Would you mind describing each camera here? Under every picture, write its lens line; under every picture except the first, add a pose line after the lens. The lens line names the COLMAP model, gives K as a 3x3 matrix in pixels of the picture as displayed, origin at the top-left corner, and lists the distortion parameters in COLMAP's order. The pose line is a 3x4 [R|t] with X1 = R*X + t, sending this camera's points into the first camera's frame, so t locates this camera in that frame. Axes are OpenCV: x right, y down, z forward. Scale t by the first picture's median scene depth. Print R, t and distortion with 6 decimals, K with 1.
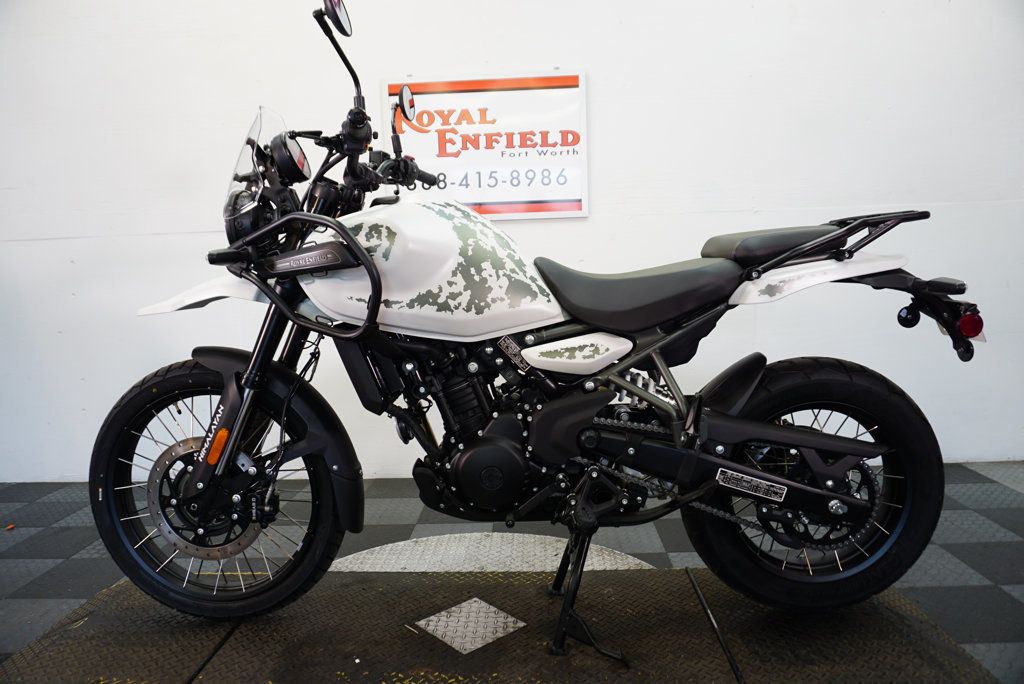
lens RADIAL K [[692.0, 0, 511.0], [0, 692.0, 342.6], [0, 0, 1]] dist [-0.060187, 0.034170]
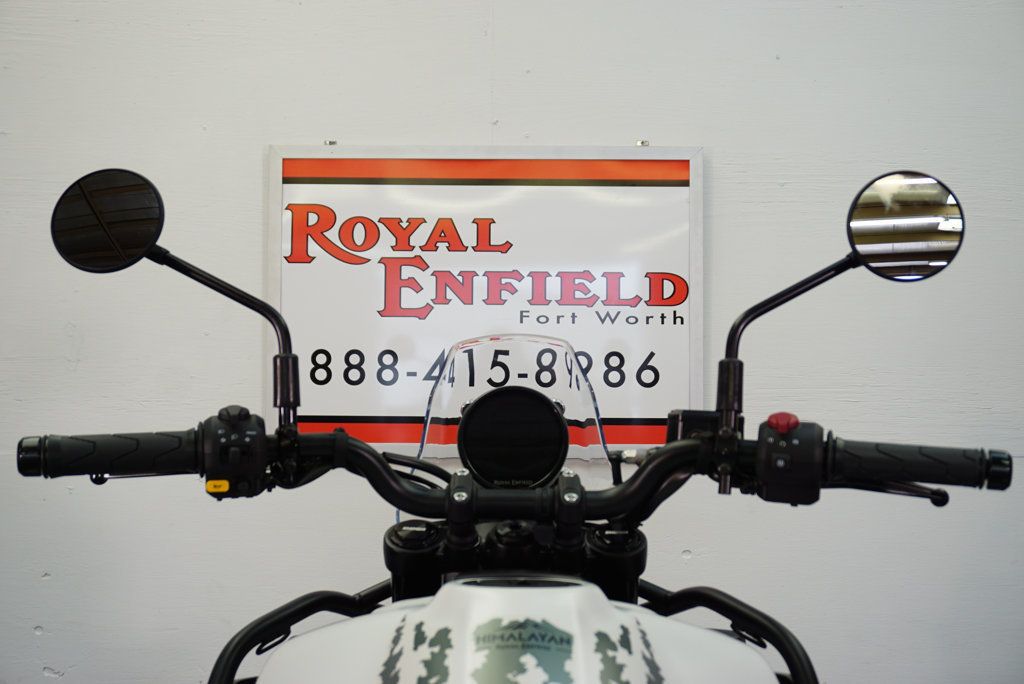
lens RADIAL K [[1137.8, 0, 512.0], [0, 1137.8, 342.0], [0, 0, 1]] dist [0.002009, 0.001206]
pose [[0.998226, 0.041928, 0.042276, -0.094881], [-0.034553, 0.986157, -0.162177, -0.247062], [-0.048490, 0.160428, 0.985856, 0.462413]]
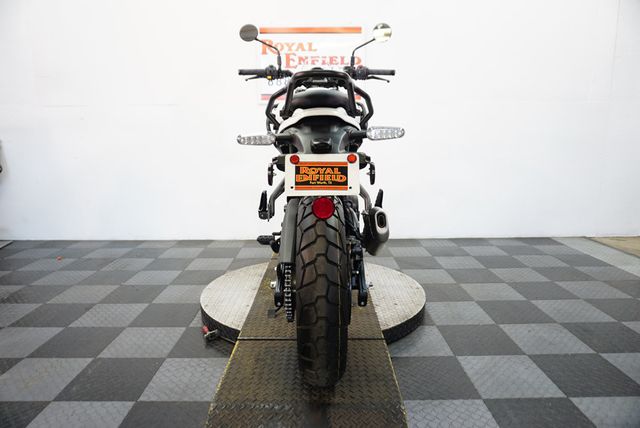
lens RADIAL K [[432.0, 0, 320.0], [0, 432.0, 214.0], [0, 0, 1]] dist [-0.052609, 0.038470]
pose [[0.998549, 0.021104, 0.049551, -0.115386], [-0.024576, 0.997207, 0.070529, 0.077398], [-0.047924, -0.071645, 0.996278, -0.366603]]
